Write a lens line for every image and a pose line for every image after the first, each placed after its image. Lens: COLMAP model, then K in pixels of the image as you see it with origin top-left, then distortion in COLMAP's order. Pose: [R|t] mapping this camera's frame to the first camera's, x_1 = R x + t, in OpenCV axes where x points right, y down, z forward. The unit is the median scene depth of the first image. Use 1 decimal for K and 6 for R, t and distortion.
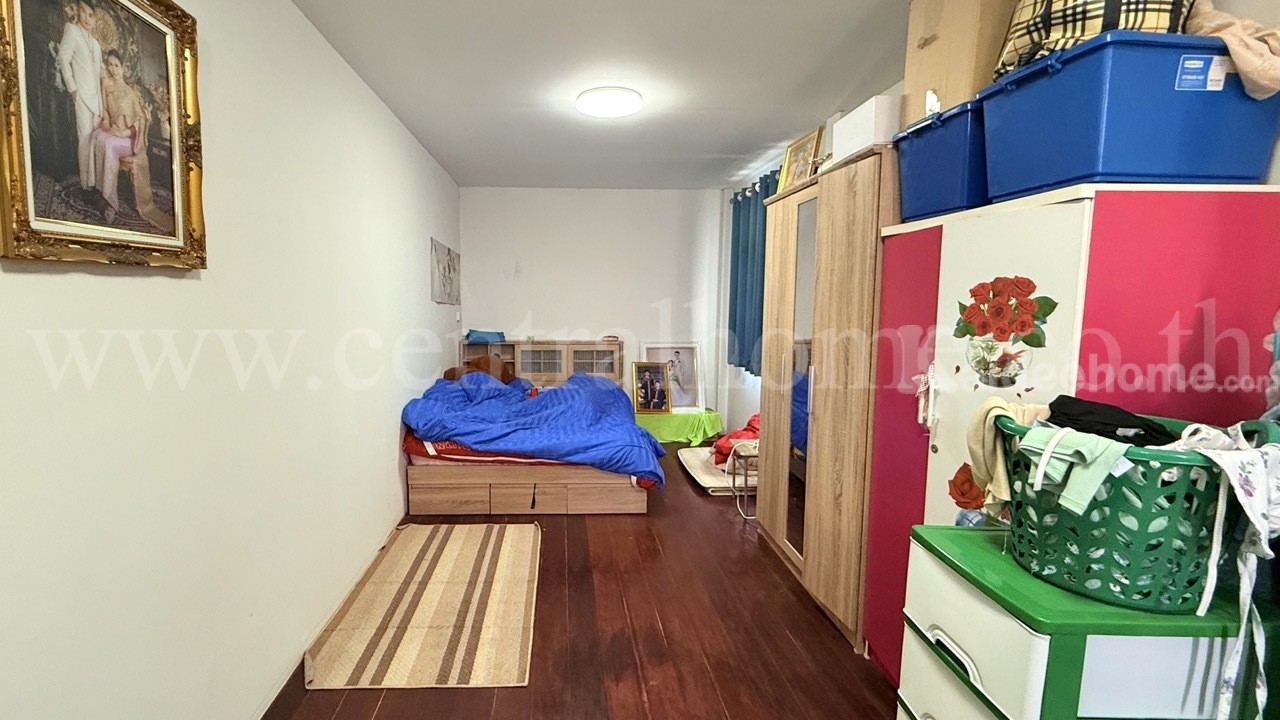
lens RADIAL K [[599.5, 0, 640.0], [0, 599.5, 360.0], [0, 0, 1]] dist [0.001447, -0.000231]
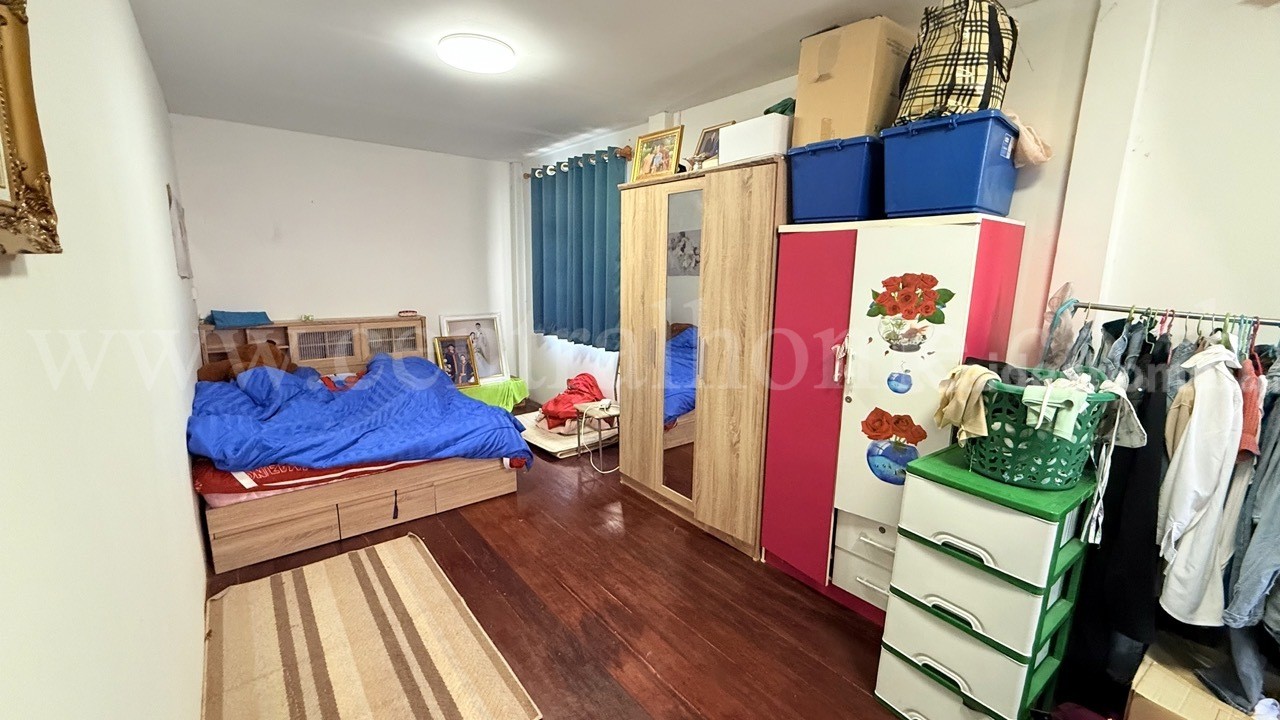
lens RADIAL K [[507.7, 0, 640.9], [0, 507.7, 354.0], [0, 0, 1]] dist [-0.000294, 0.000070]
pose [[0.804358, -0.092204, 0.586946, -0.413785], [0.042601, 0.994293, 0.097813, -0.064356], [-0.592615, -0.053672, 0.803696, 0.283926]]
